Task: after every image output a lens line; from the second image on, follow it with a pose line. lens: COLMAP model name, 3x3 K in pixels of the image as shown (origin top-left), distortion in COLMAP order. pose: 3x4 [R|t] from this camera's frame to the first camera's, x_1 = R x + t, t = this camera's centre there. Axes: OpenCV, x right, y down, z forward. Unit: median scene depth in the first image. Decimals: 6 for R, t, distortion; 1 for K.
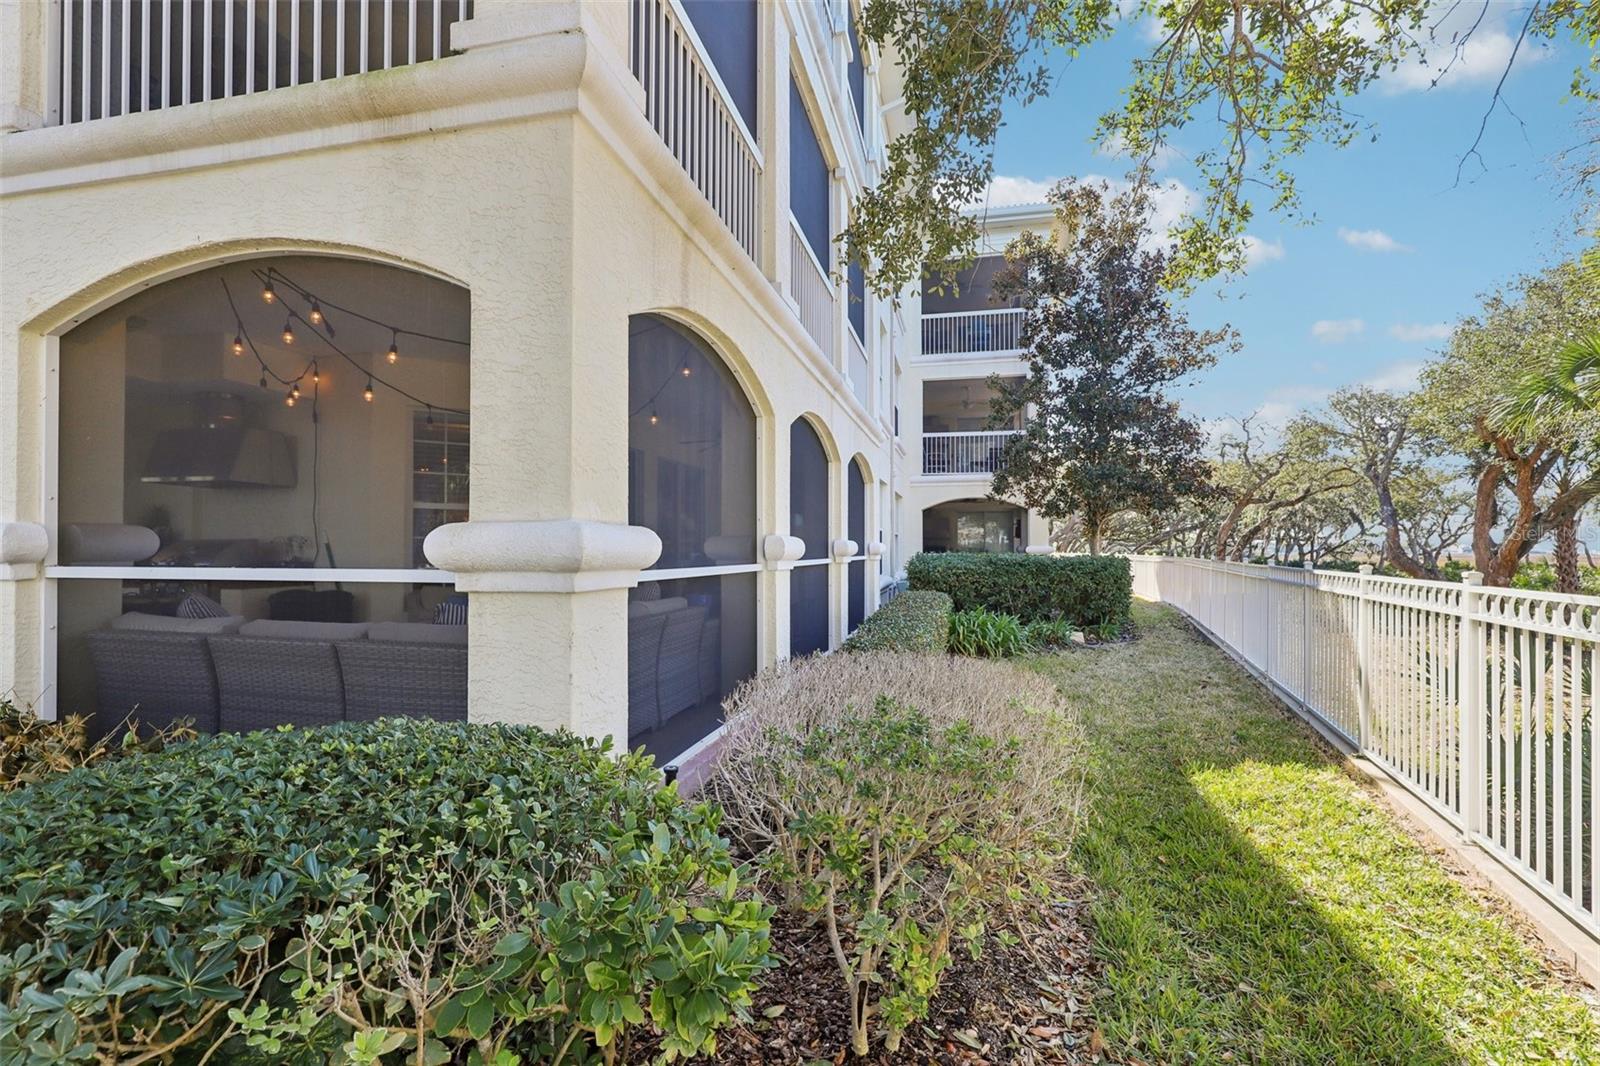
lens RADIAL K [[717.7, 0, 797.7], [0, 717.7, 547.4], [0, 0, 1]] dist [0.003866, -0.000034]
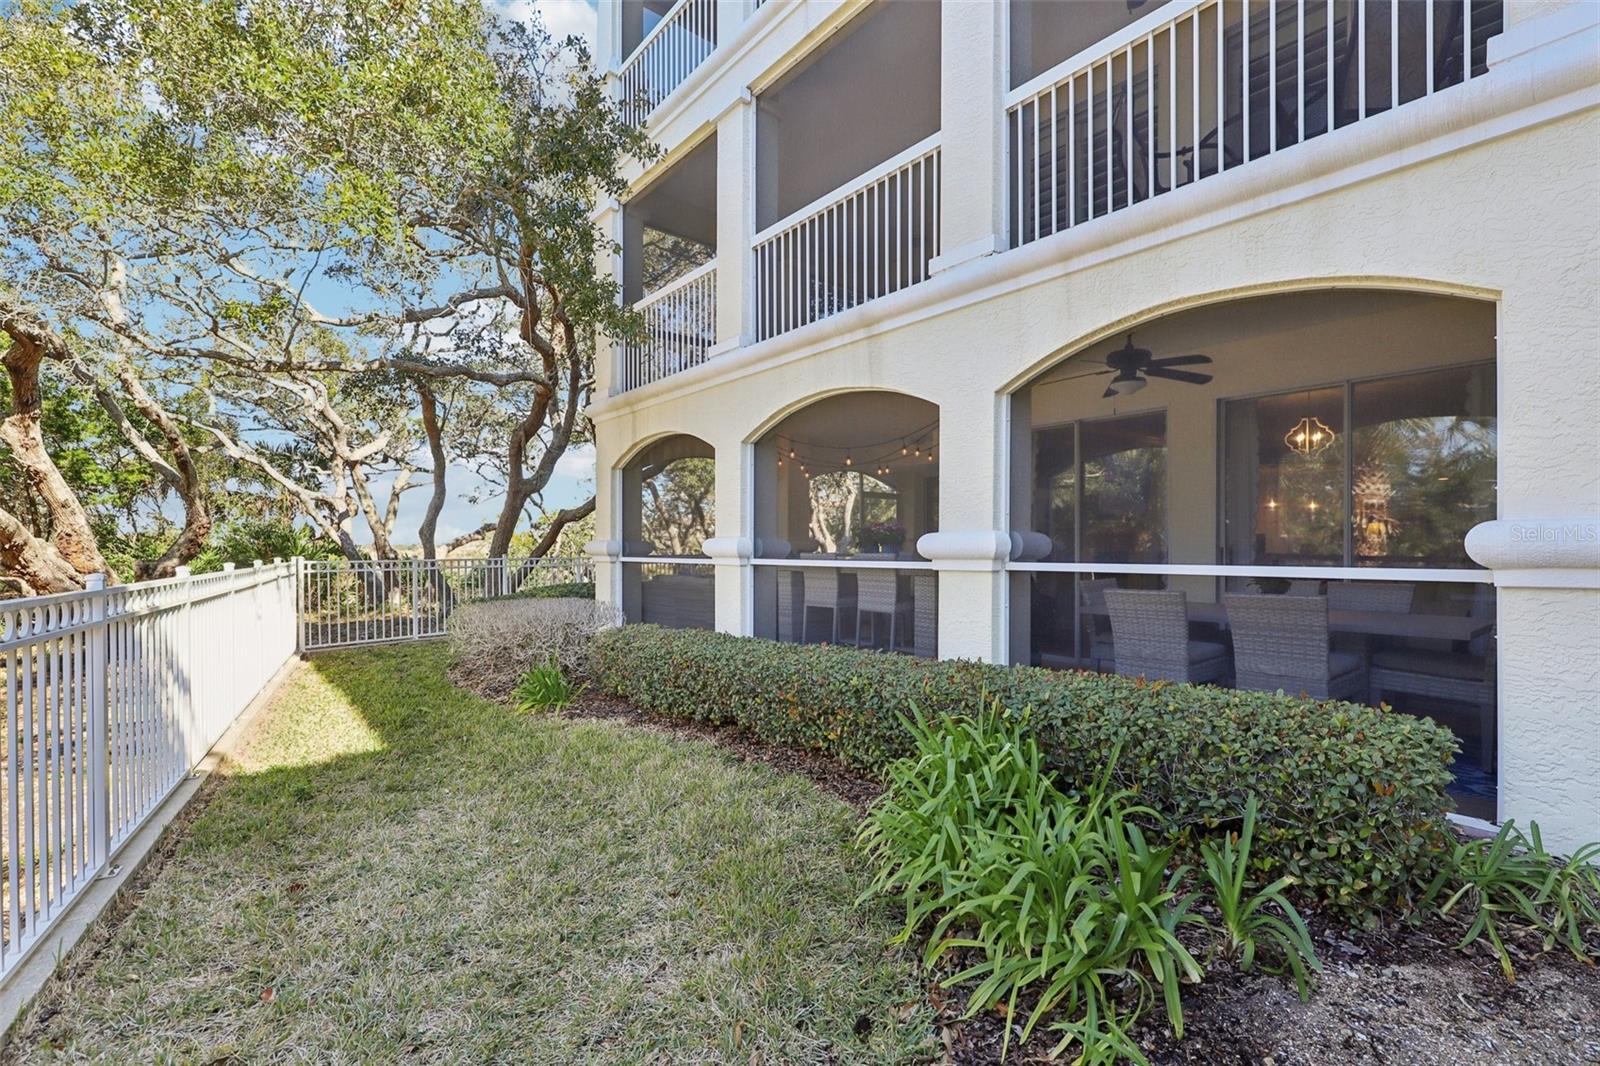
lens RADIAL K [[717.7, 0, 799.2], [0, 717.7, 547.4], [0, 0, 1]] dist [0.003866, -0.000034]
pose [[0.795575, -0.010085, -0.605771, 0.070966], [0.005404, 0.999940, -0.009549, 0.003488], [0.605831, 0.004323, 0.795582, -0.129920]]
